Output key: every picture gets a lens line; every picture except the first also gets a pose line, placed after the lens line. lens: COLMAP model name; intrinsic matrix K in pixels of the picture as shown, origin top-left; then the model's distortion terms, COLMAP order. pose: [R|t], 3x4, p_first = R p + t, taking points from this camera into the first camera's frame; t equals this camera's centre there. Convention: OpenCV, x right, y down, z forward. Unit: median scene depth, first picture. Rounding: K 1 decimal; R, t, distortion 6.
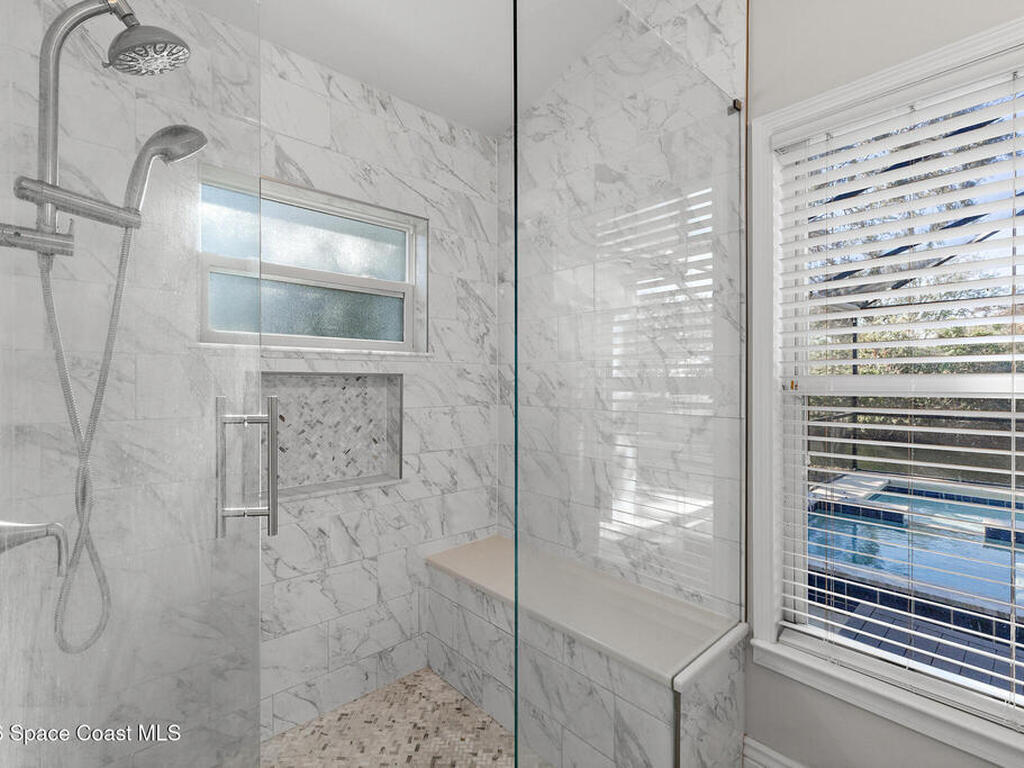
lens RADIAL K [[476.8, 0, 511.5], [0, 476.8, 385.3], [0, 0, 1]] dist [0.015188, 0.000043]
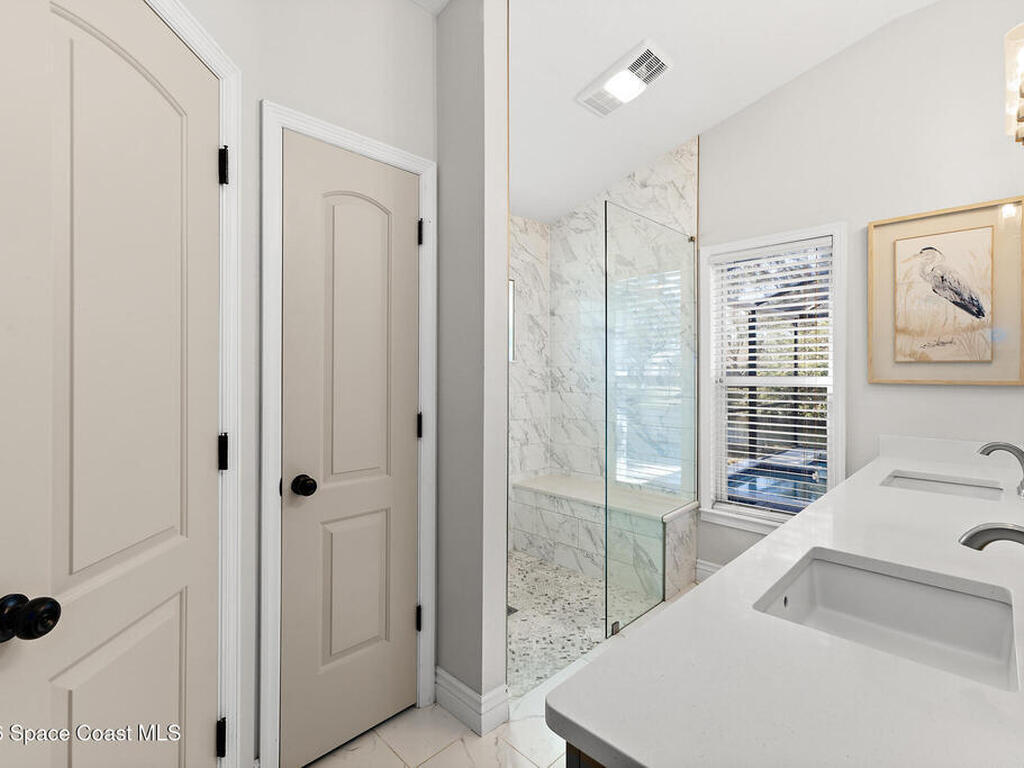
lens RADIAL K [[476.8, 0, 513.2], [0, 476.8, 378.4], [0, 0, 1]] dist [0.015188, 0.000043]
pose [[0.998224, -0.002863, 0.059499, -0.278976], [0.002446, 0.999972, 0.007076, -0.018607], [-0.059517, -0.006918, 0.998203, -0.666540]]
